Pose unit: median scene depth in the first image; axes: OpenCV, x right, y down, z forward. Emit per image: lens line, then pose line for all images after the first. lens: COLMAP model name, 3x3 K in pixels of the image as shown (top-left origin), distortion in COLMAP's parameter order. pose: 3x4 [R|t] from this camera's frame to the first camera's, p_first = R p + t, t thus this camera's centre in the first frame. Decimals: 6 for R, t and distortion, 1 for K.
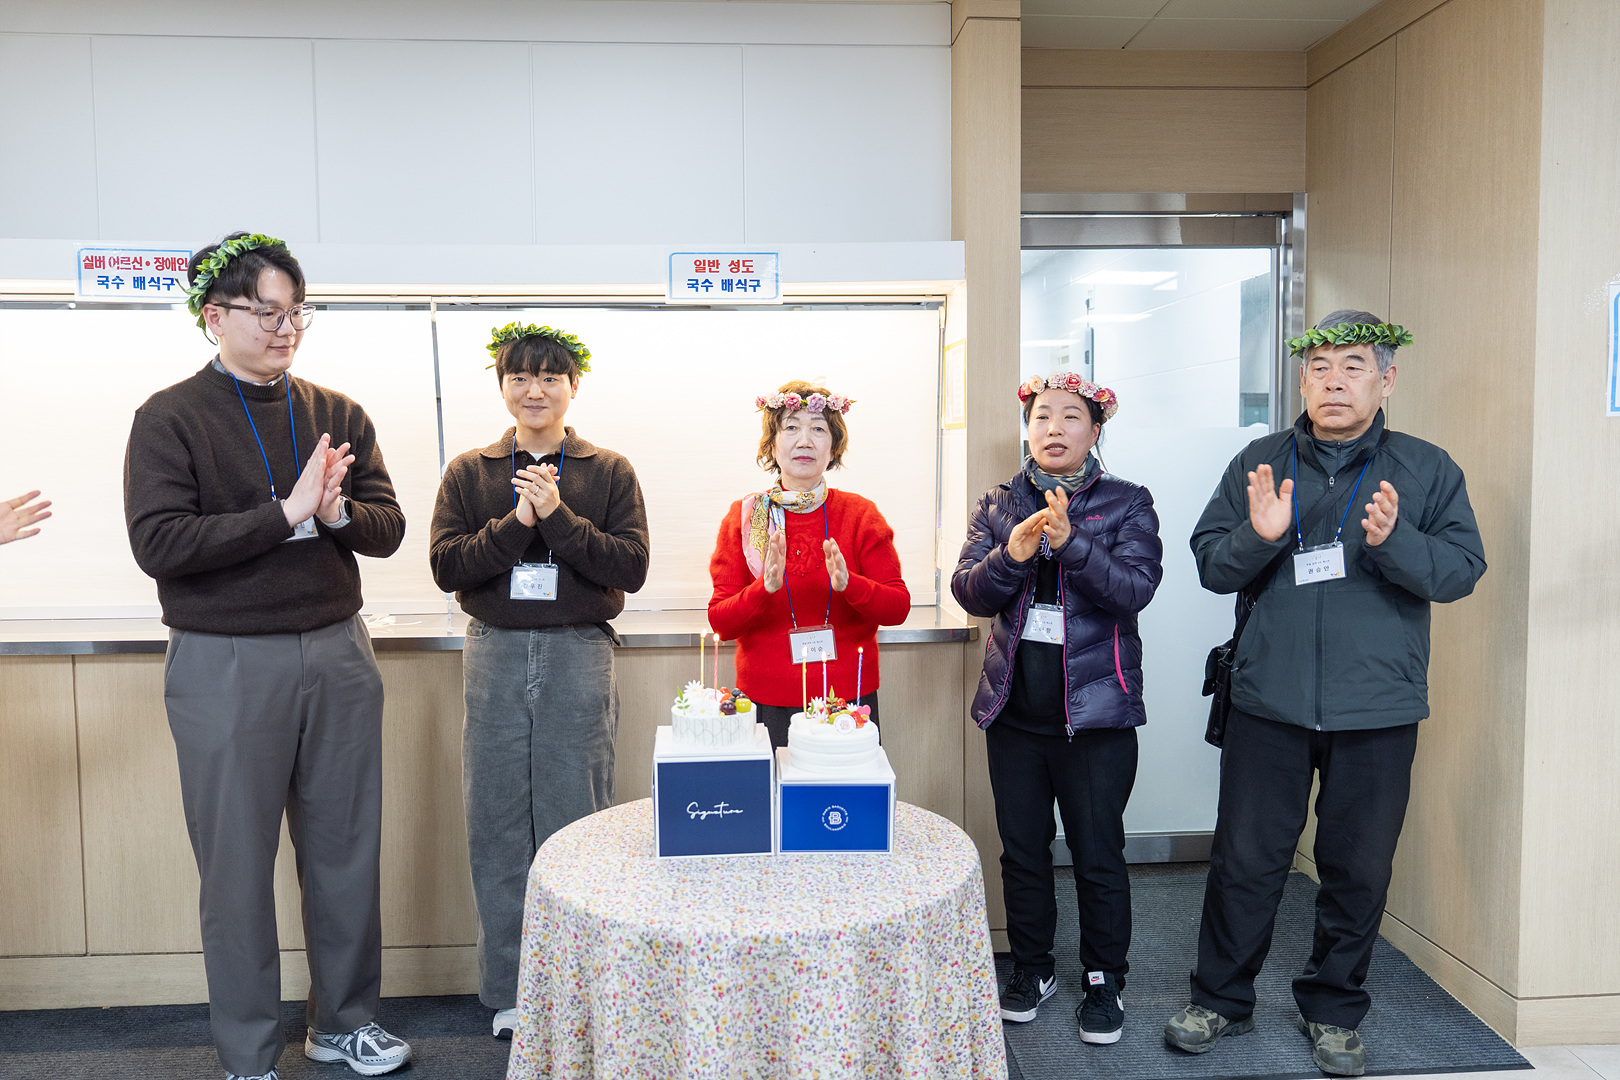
lens RADIAL K [[1349.6, 0, 815.9], [0, 1349.6, 539.5], [0, 0, 1]] dist [-0.006635, 0.017577]
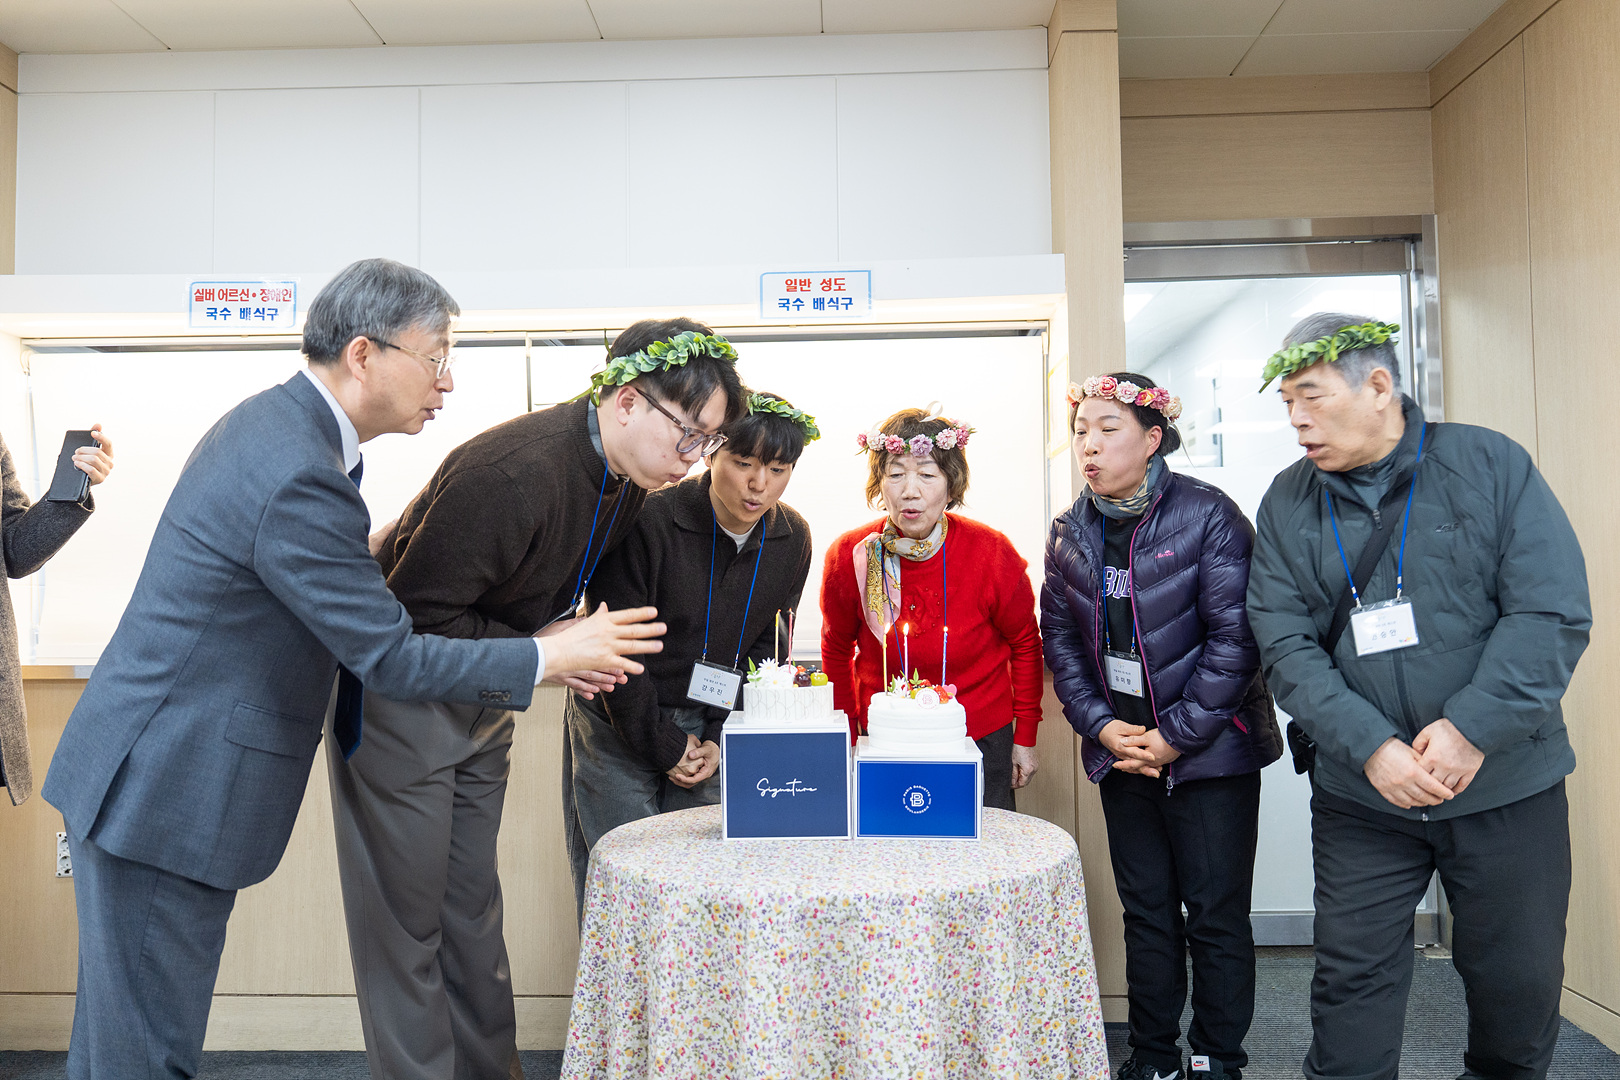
lens RADIAL K [[1388.1, 0, 803.0], [0, 1388.1, 540.0], [0, 0, 1]] dist [-0.012848, 0.024970]
pose [[0.994516, -0.009584, -0.104141, 0.038114], [-0.002438, 0.993396, -0.114707, 0.142830], [0.104553, 0.114332, 0.987926, 0.037295]]
